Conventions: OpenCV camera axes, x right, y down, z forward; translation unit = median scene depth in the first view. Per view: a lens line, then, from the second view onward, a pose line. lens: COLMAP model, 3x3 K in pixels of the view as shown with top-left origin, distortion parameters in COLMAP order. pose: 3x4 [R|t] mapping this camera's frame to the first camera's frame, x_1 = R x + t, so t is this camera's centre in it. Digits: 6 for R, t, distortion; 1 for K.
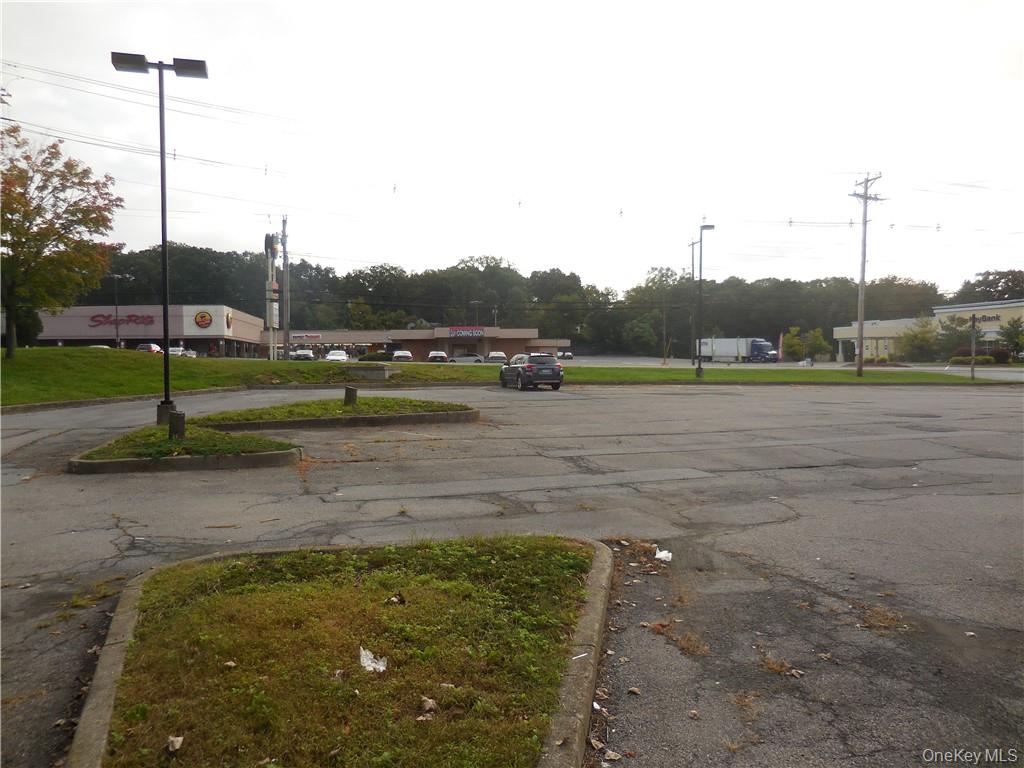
lens RADIAL K [[782.5, 0, 511.1], [0, 782.5, 395.1], [0, 0, 1]] dist [-0.009060, 0.021803]
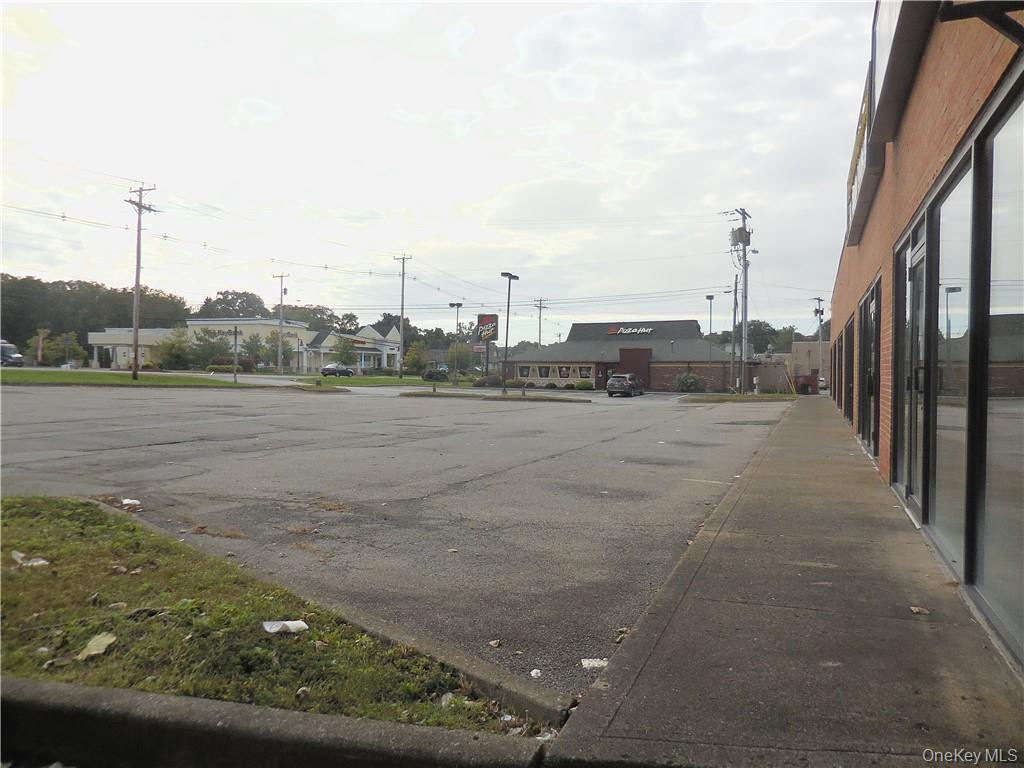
lens RADIAL K [[782.5, 0, 514.7], [0, 782.5, 387.9], [0, 0, 1]] dist [-0.009060, 0.021803]
pose [[0.617148, 0.006092, 0.786824, -0.156335], [0.011216, 0.999800, -0.016539, 0.029237], [-0.786767, 0.019032, 0.616956, -0.062944]]
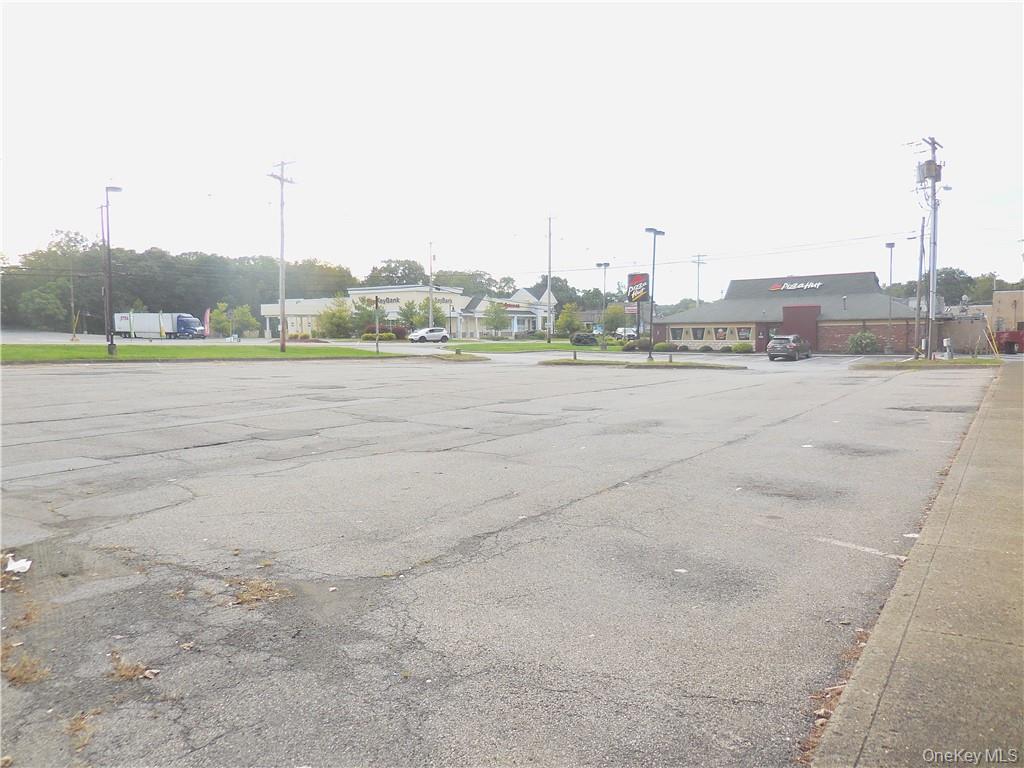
lens RADIAL K [[782.5, 0, 517.2], [0, 782.5, 390.0], [0, 0, 1]] dist [-0.009060, 0.021803]
pose [[0.763100, -0.041762, 0.644930, 0.030377], [0.026588, 0.999094, 0.033236, 0.001186], [-0.645734, -0.008215, 0.763519, 0.006465]]
